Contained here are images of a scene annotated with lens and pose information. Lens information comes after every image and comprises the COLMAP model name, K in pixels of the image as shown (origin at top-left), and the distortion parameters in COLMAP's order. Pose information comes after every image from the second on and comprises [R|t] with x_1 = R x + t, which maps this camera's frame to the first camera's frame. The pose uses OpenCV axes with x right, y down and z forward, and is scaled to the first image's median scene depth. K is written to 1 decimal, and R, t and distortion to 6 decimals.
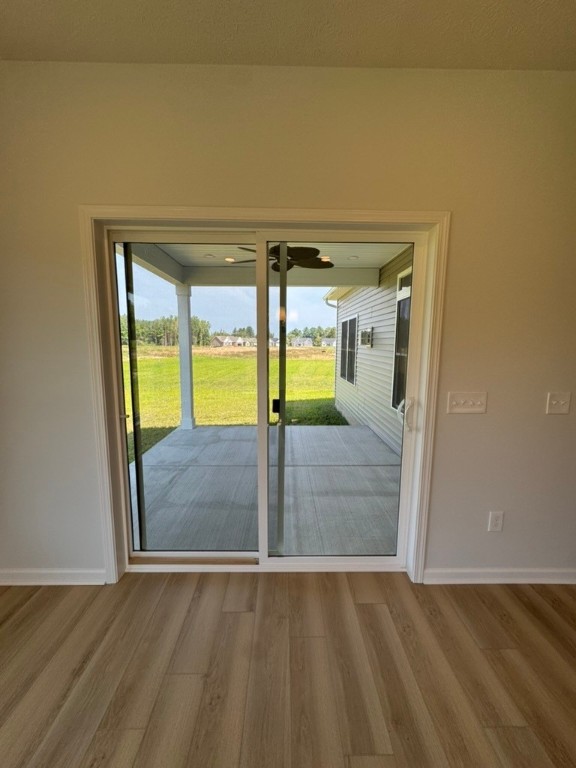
lens RADIAL K [[308.4, 0, 288.0], [0, 308.4, 384.0], [0, 0, 1]] dist [0.000048, -0.000001]
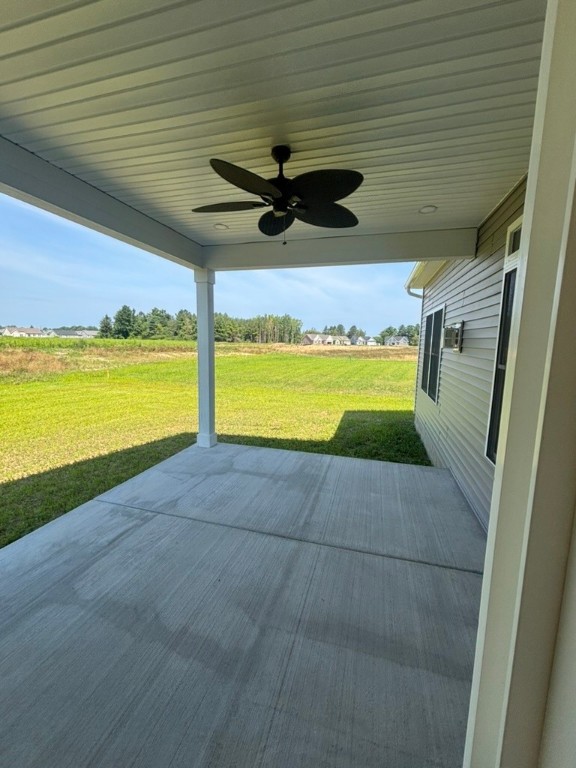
lens RADIAL K [[313.4, 0, 287.3], [0, 313.4, 380.6], [0, 0, 1]] dist [-0.004311, 0.000066]
pose [[0.958624, 0.046876, -0.280790, 0.106092], [-0.048917, 0.998803, -0.000261, -0.038899], [0.280441, 0.013986, 0.959769, 0.253829]]
